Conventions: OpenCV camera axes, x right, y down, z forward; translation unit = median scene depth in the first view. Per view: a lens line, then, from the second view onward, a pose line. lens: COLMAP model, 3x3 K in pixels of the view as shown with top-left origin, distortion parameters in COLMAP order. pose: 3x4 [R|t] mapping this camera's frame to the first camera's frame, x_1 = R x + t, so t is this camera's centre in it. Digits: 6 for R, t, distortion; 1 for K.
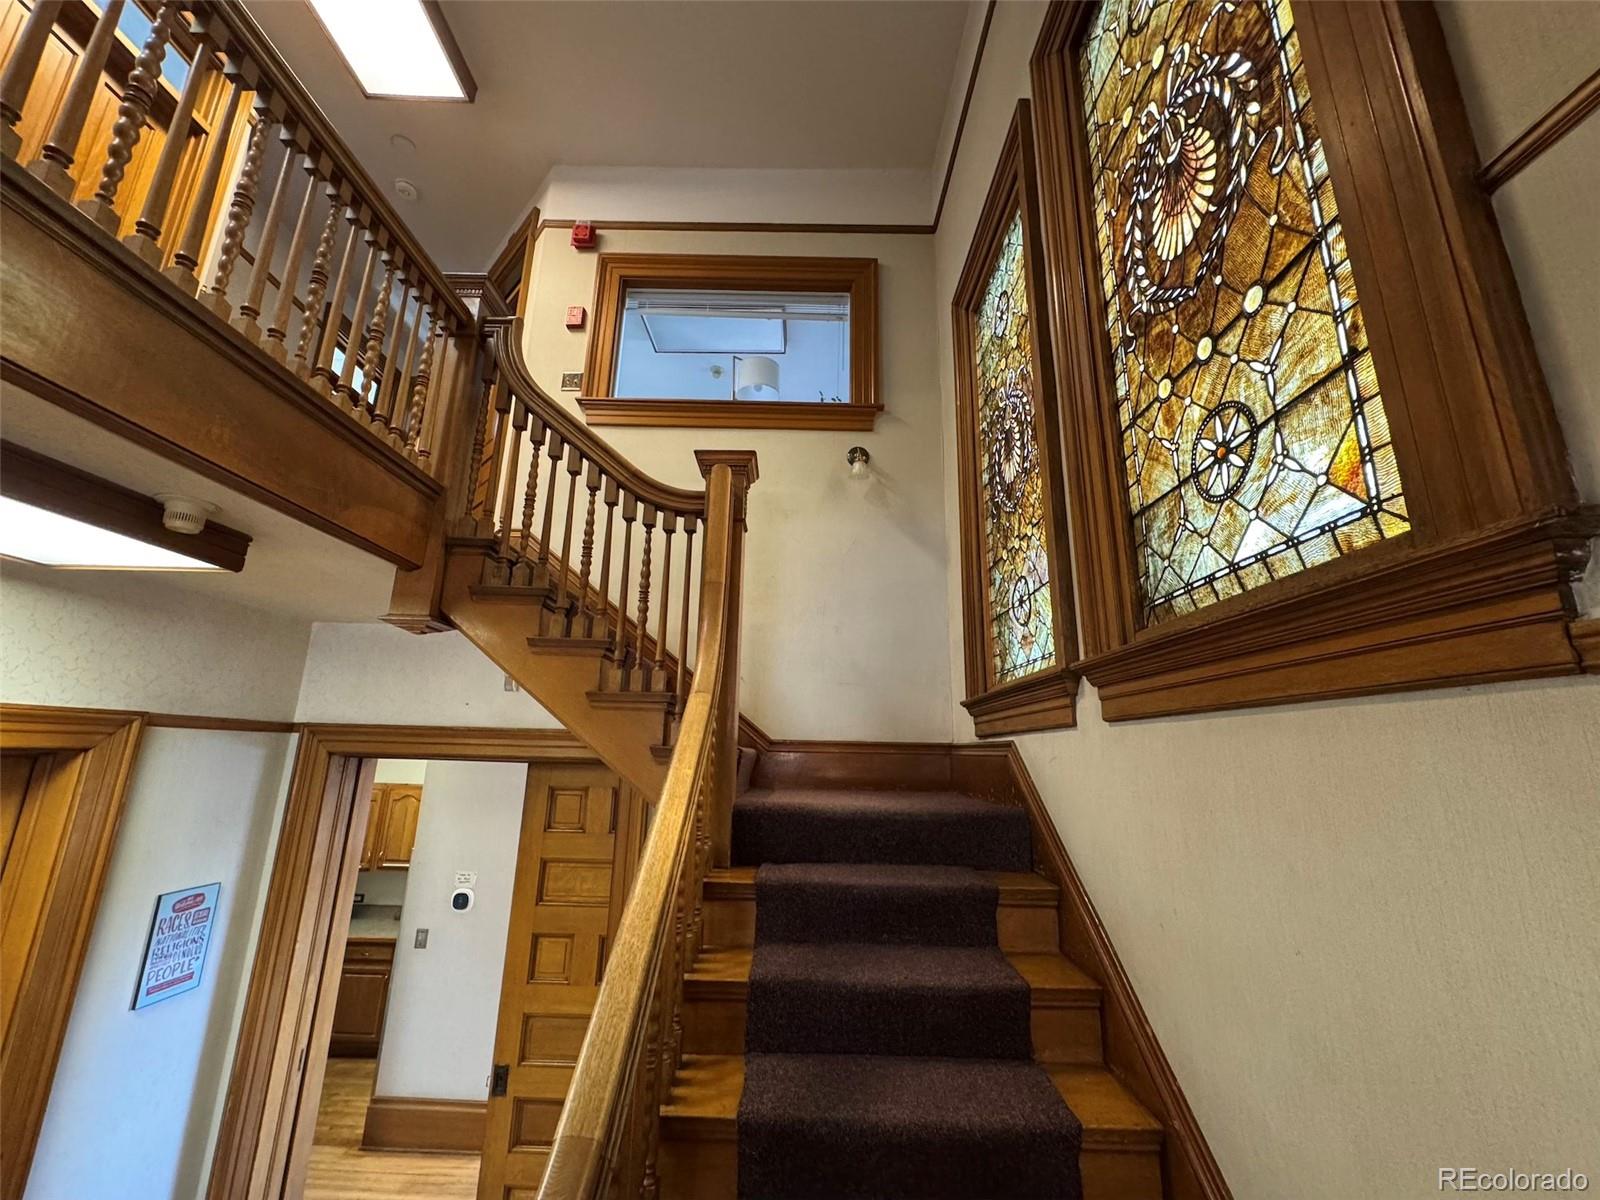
lens RADIAL K [[637.6, 0, 800.0], [0, 637.6, 600.0], [0, 0, 1]] dist [0.001180, 0.000197]
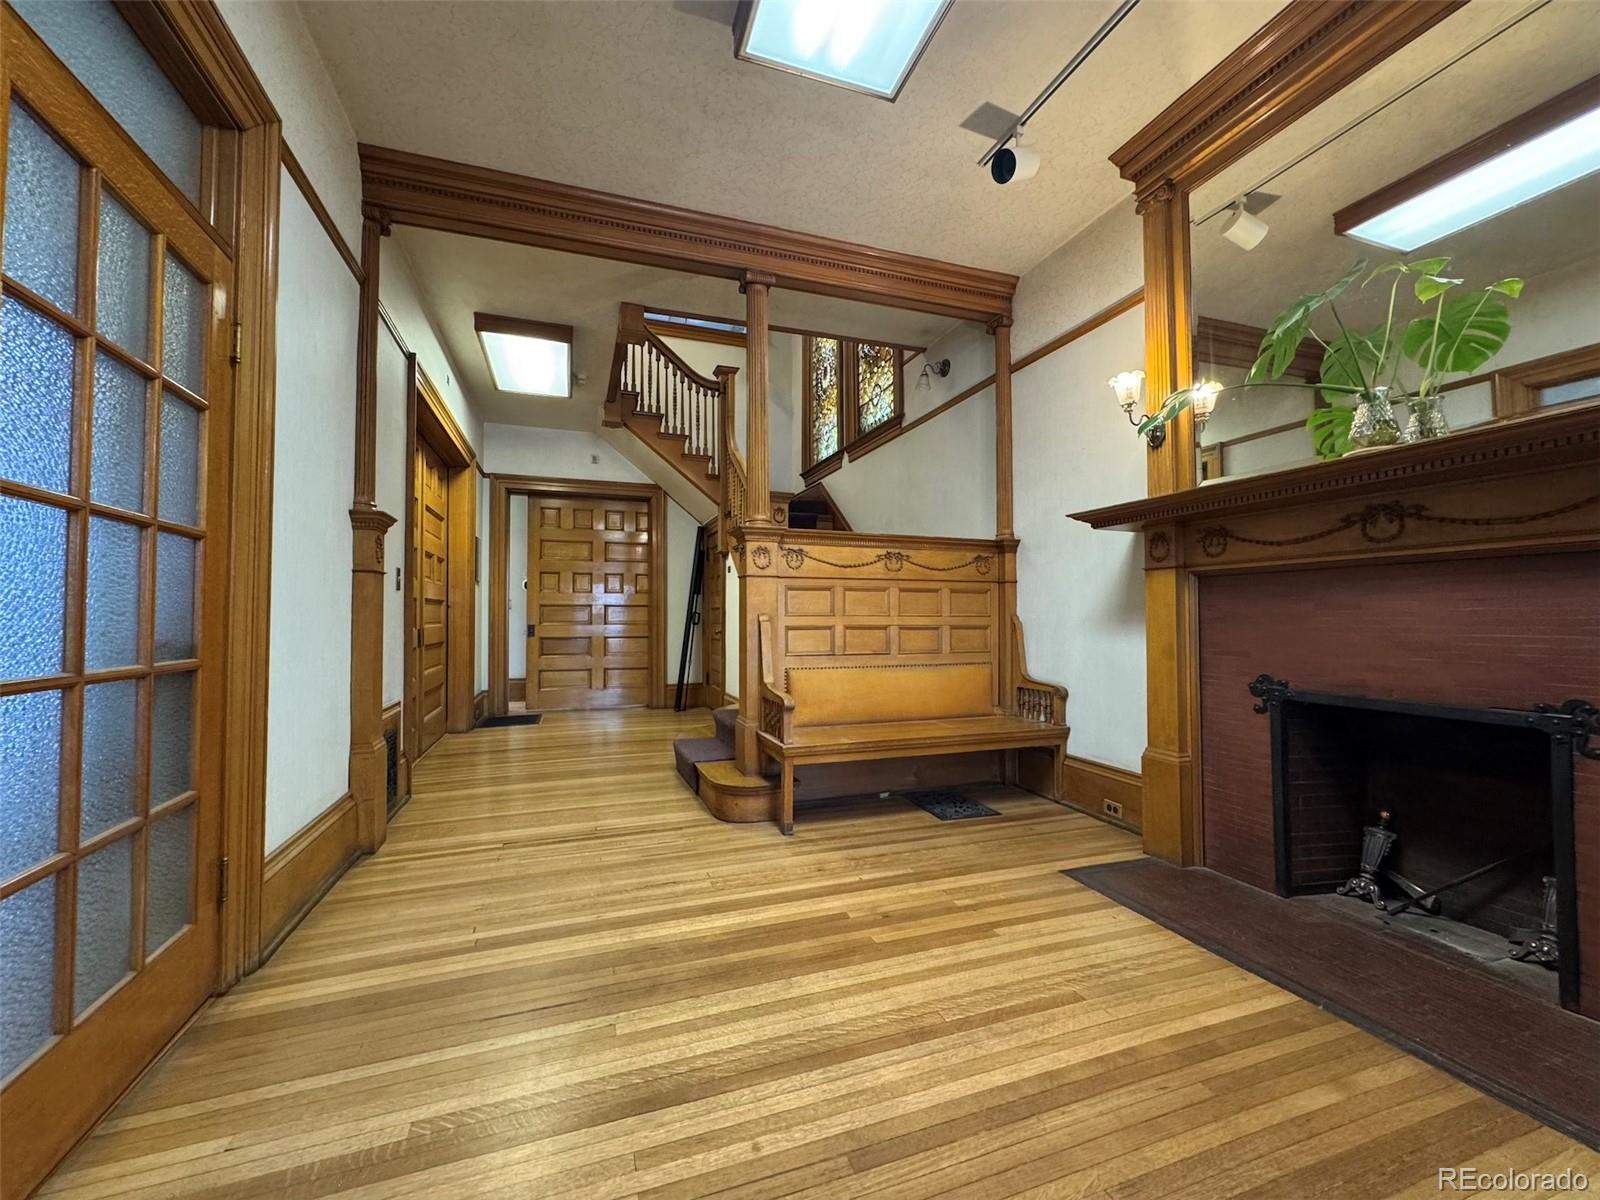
lens RADIAL K [[637.6, 0, 800.0], [0, 637.6, 600.0], [0, 0, 1]] dist [0.001180, 0.000197]
pose [[0.939685, -0.014775, 0.341722, -0.753771], [-0.059147, 0.976997, 0.204888, 0.156240], [-0.336888, -0.212742, 0.917195, -1.744681]]
